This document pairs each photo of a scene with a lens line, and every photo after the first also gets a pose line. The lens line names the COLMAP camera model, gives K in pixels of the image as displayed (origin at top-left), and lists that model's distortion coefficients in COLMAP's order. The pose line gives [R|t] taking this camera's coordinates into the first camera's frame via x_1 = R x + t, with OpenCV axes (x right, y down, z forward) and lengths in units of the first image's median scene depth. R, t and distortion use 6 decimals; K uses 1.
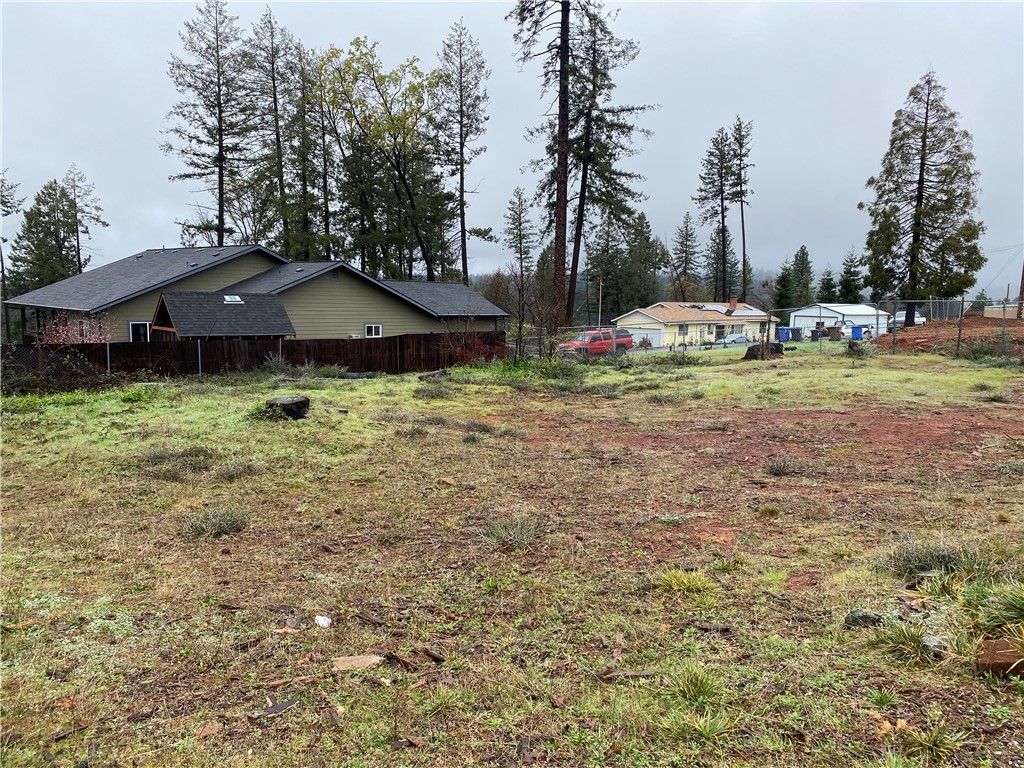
lens RADIAL K [[774.9, 0, 512.1], [0, 774.9, 405.5], [0, 0, 1]] dist [0.041238, -0.066071]
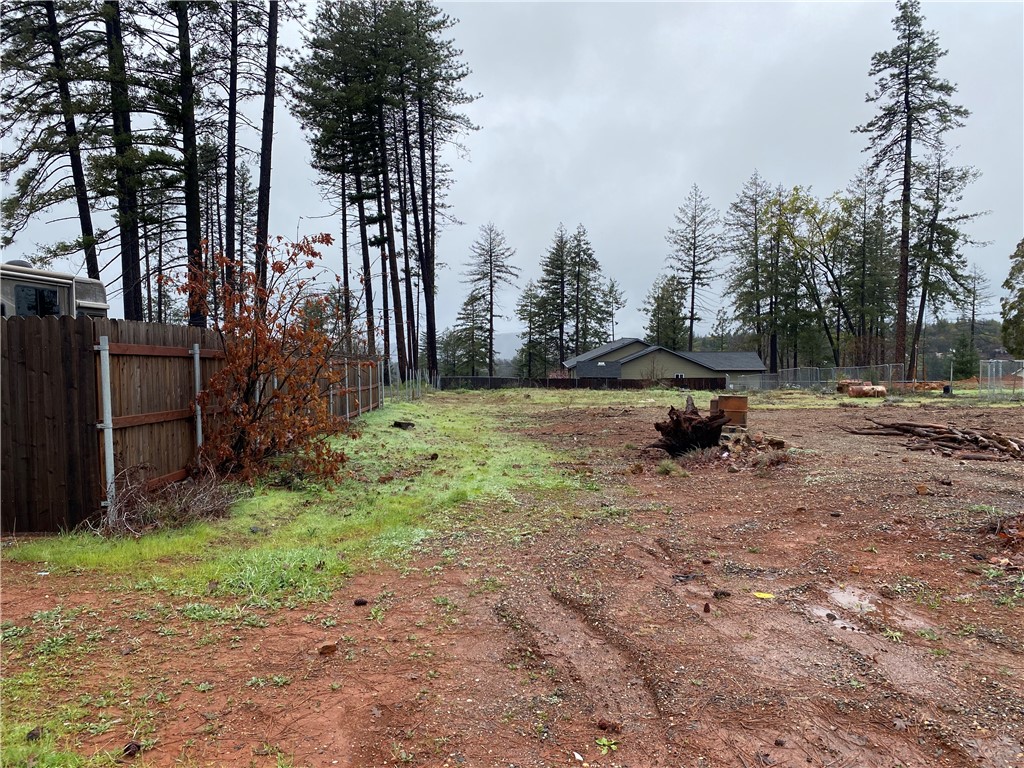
lens RADIAL K [[757.1, 0, 488.5], [0, 757.1, 385.8], [0, 0, 1]] dist [0.004059, -0.037053]
pose [[0.662973, 0.026931, -0.748159, 0.603921], [-0.090739, 0.994876, -0.044595, 0.039344], [0.743124, 0.097452, 0.662019, -0.444890]]
